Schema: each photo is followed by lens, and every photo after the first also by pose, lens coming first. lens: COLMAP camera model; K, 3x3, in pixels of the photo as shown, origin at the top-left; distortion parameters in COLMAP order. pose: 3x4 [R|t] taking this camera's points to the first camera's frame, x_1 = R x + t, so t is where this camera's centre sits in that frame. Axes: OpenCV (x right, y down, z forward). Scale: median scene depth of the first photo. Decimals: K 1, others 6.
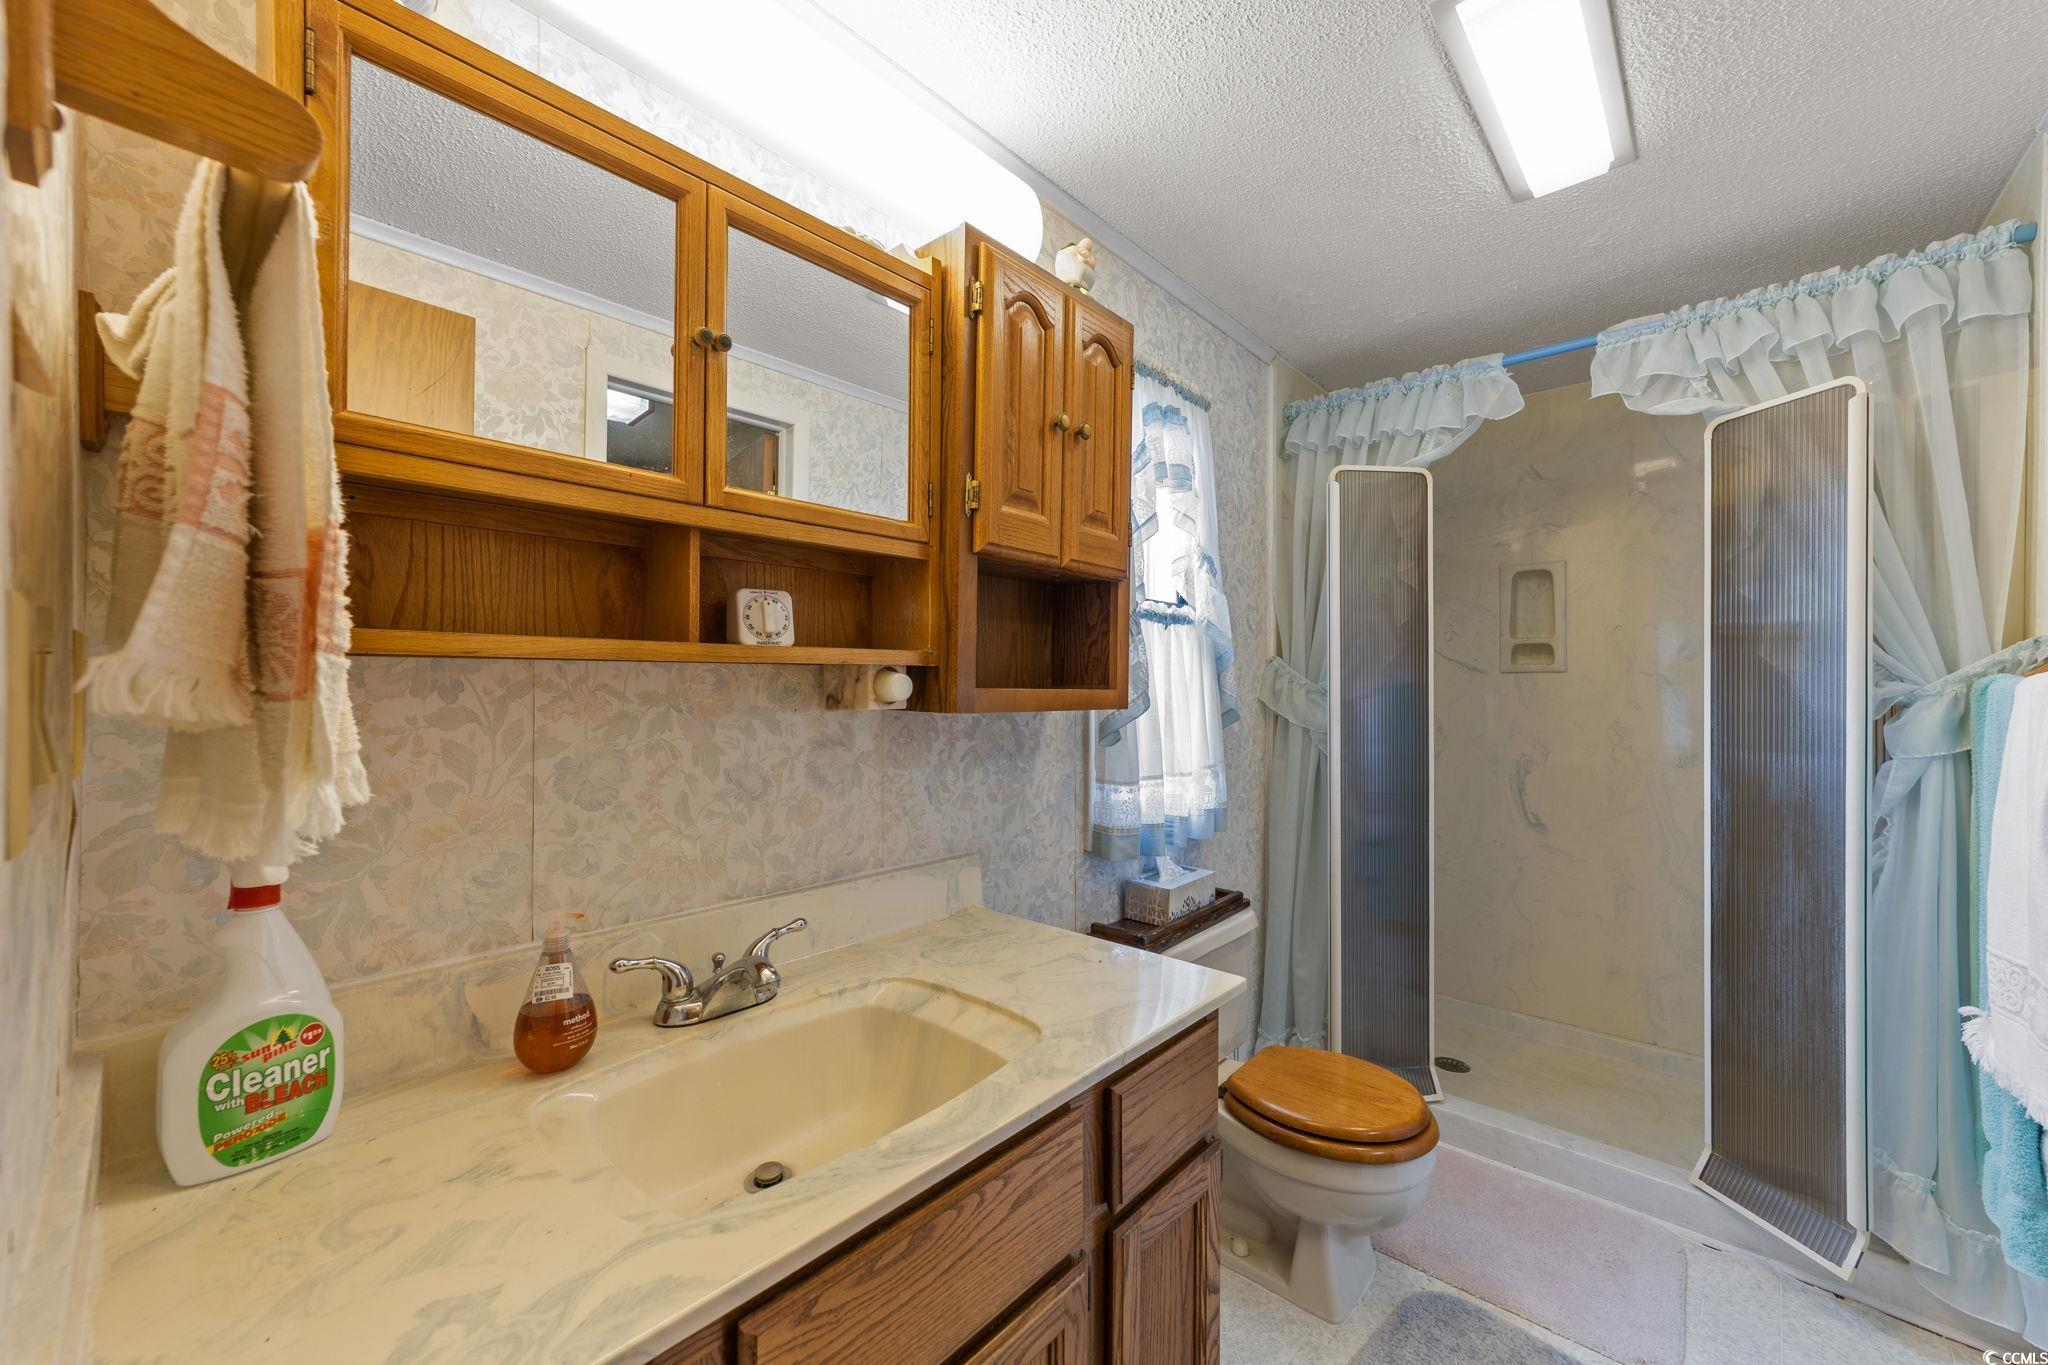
lens RADIAL K [[788.2, 0, 1030.6], [0, 788.2, 682.5], [0, 0, 1]] dist [-0.001920, 0.002443]
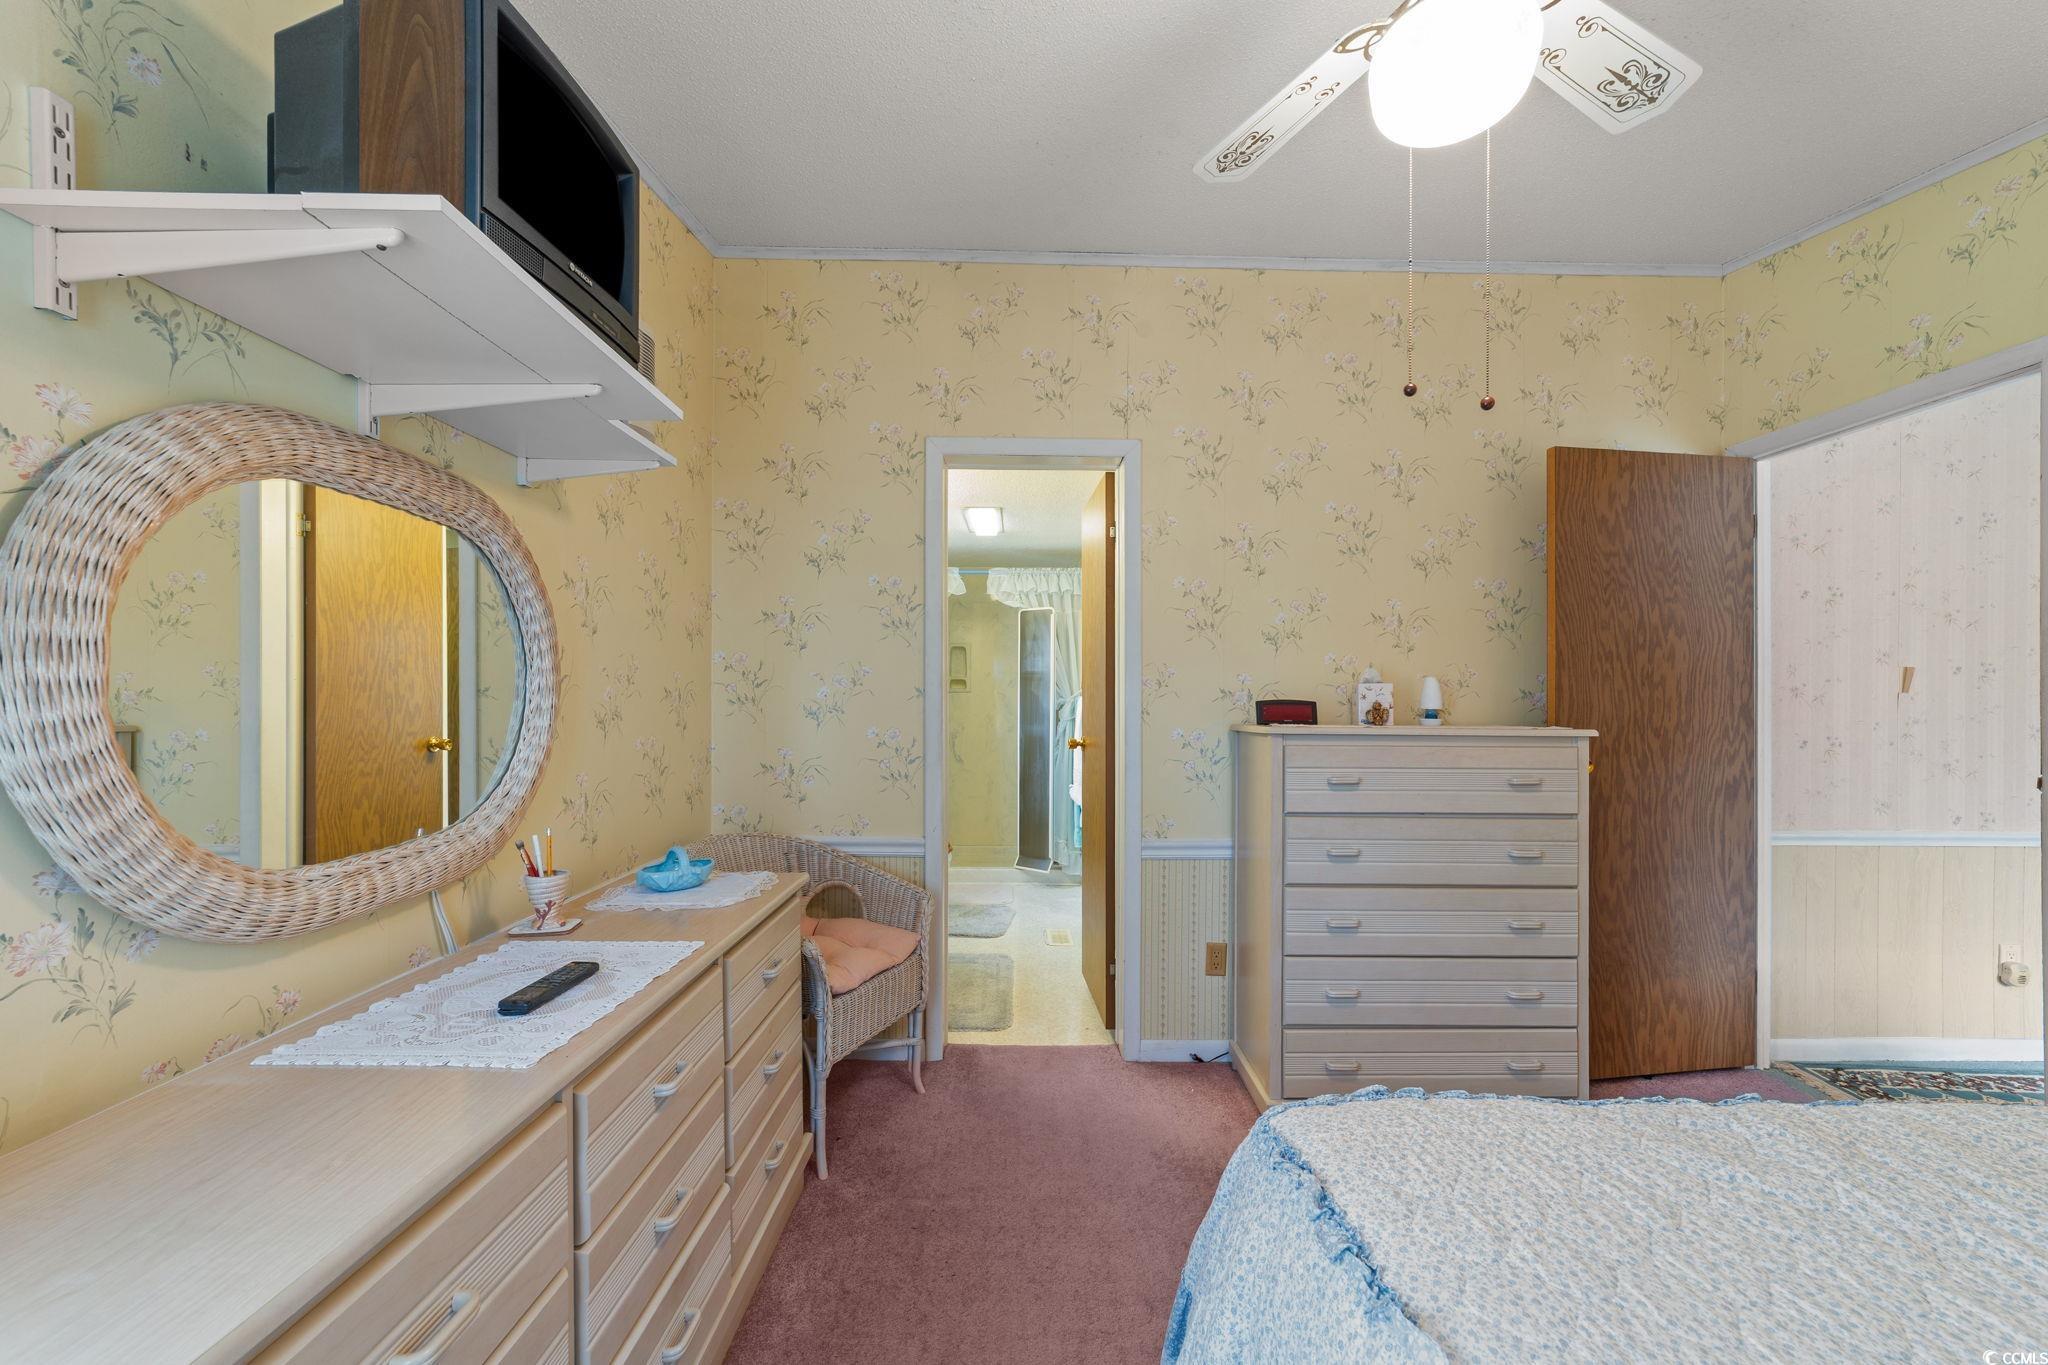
lens RADIAL K [[788.2, 0, 1025.0], [0, 788.2, 692.5], [0, 0, 1]] dist [-0.001920, 0.002443]
pose [[0.747667, 0.002115, 0.664070, -1.102446], [-0.005670, 0.999979, 0.003198, -0.032464], [-0.664049, -0.006156, 0.747664, -1.242802]]
